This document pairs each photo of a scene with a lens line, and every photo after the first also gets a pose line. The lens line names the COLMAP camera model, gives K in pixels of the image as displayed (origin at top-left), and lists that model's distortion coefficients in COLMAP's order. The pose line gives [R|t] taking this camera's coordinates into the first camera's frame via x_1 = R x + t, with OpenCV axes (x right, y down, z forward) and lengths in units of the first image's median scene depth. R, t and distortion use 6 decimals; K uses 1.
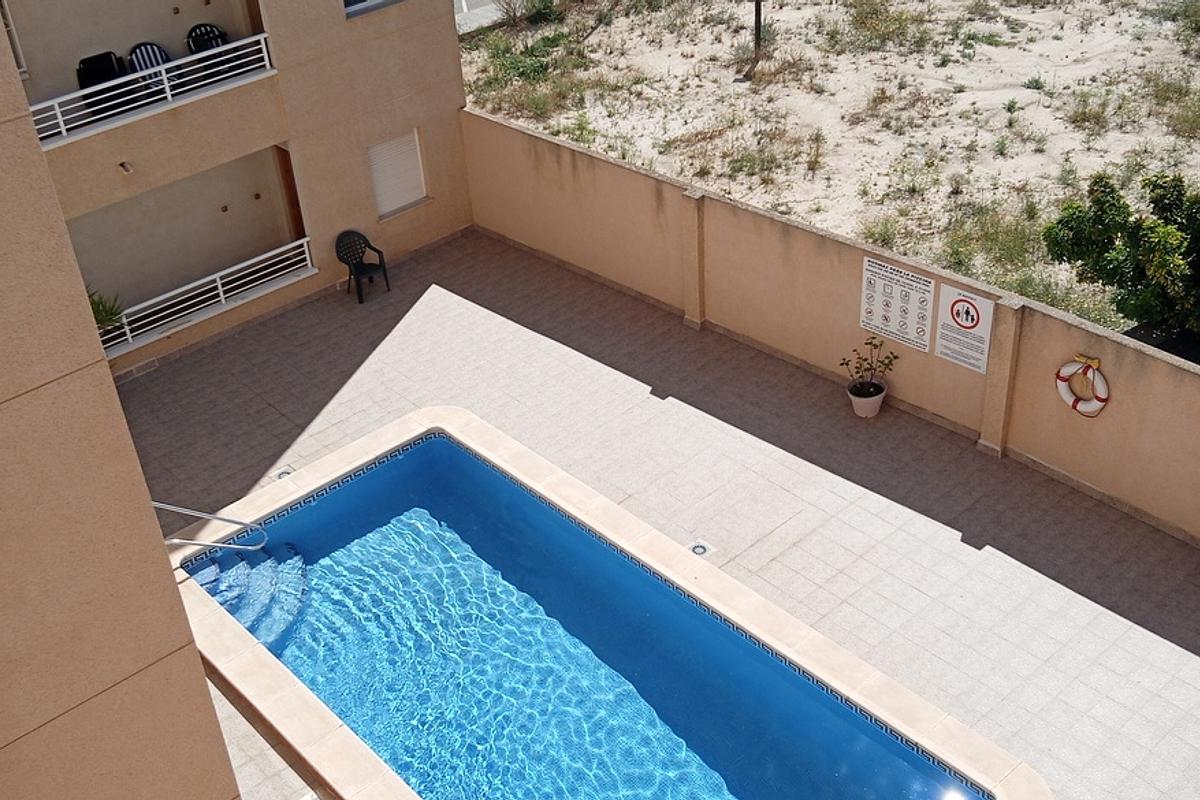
lens RADIAL K [[1356.4, 0, 600.0], [0, 1356.4, 400.0], [0, 0, 1]] dist [0.145635, -0.449365]
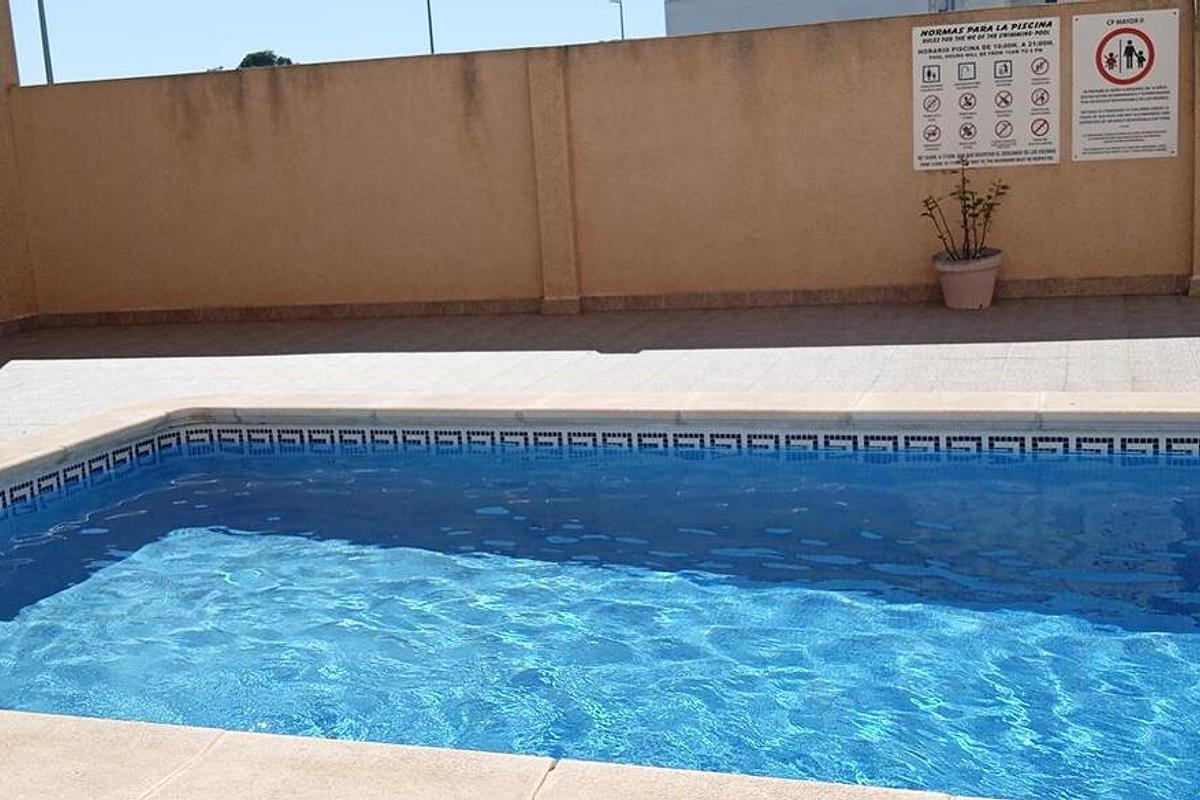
lens RADIAL K [[1356.4, 0, 600.0], [0, 1356.4, 400.0], [0, 0, 1]] dist [0.145635, -0.449365]
pose [[0.871351, -0.084053, 0.483408, -0.220219], [0.281235, 0.892876, -0.351681, 0.205761], [-0.402063, 0.442389, 0.801647, 0.655761]]
